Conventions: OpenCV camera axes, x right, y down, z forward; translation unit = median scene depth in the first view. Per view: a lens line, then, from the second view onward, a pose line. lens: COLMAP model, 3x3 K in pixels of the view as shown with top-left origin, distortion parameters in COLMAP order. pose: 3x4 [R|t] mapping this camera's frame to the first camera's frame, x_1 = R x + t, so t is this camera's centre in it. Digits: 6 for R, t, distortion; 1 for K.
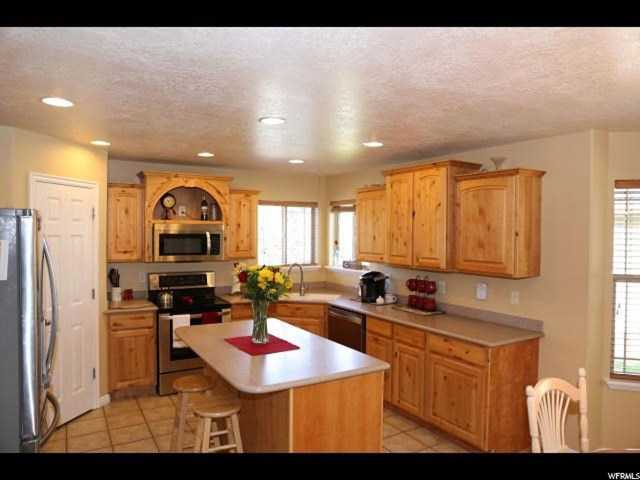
lens RADIAL K [[444.5, 0, 320.8], [0, 444.5, 239.3], [0, 0, 1]] dist [-0.093590, 0.069956]
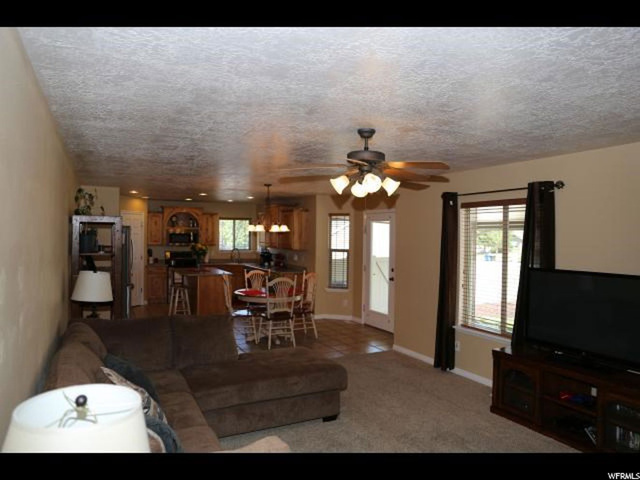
lens RADIAL K [[444.5, 0, 321.0], [0, 444.5, 236.5], [0, 0, 1]] dist [-0.093590, 0.069956]
pose [[0.997424, 0.004421, -0.071593, 0.607715], [-0.005377, 0.999899, -0.013172, 0.031263], [0.071527, 0.013523, 0.997347, -1.279717]]
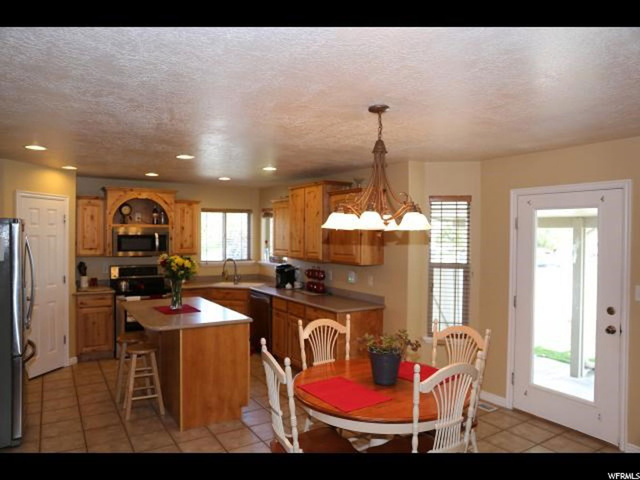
lens RADIAL K [[444.5, 0, 321.4], [0, 444.5, 239.2], [0, 0, 1]] dist [-0.093590, 0.069956]
pose [[0.999649, -0.001030, 0.026484, 0.211045], [0.001205, 0.999977, -0.006607, 0.010092], [-0.026476, 0.006637, 0.999627, -0.322556]]
